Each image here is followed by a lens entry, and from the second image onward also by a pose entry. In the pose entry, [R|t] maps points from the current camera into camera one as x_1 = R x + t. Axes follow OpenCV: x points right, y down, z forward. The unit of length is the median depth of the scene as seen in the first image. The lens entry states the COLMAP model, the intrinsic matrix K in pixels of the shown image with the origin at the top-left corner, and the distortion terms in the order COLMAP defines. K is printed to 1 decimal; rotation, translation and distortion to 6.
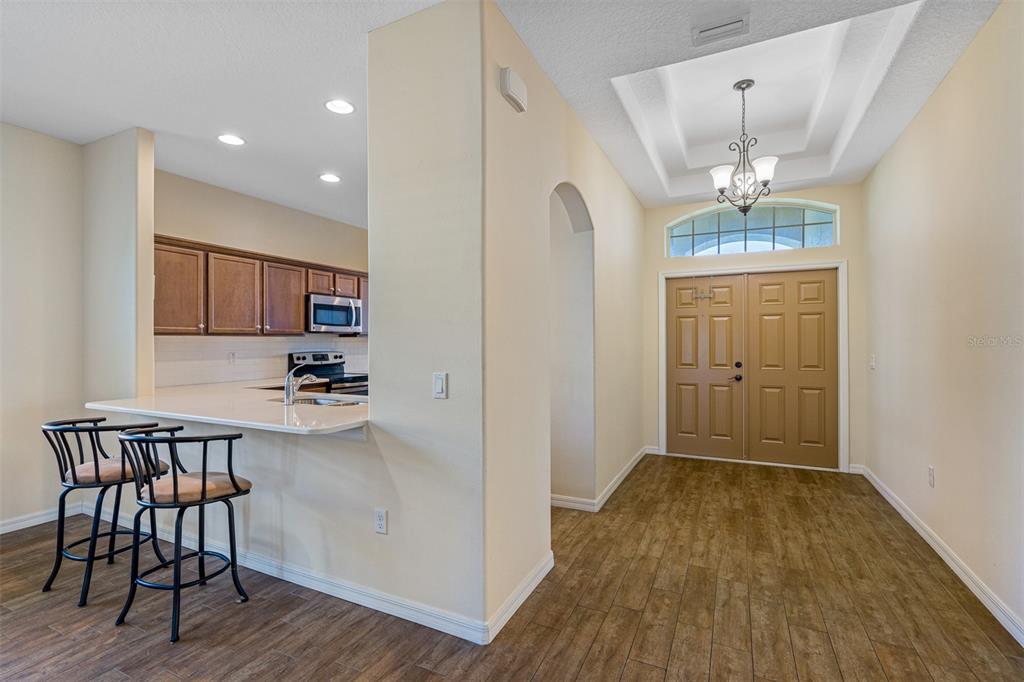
lens RADIAL K [[475.5, 0, 511.4], [0, 475.5, 340.3], [0, 0, 1]] dist [-0.009570, 0.002940]
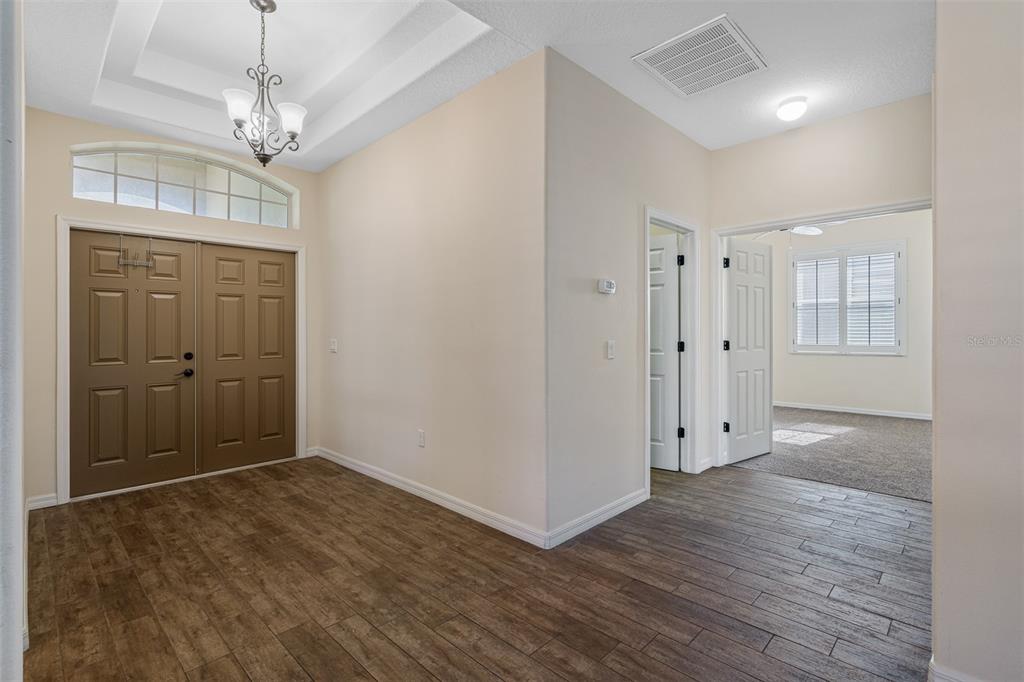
lens RADIAL K [[475.5, 0, 505.3], [0, 475.5, 333.2], [0, 0, 1]] dist [-0.009570, 0.002940]
pose [[0.325382, -0.001988, 0.945581, -0.135571], [0.004327, 0.999990, 0.000613, 0.021827], [-0.945573, 0.003892, 0.325387, 0.350188]]
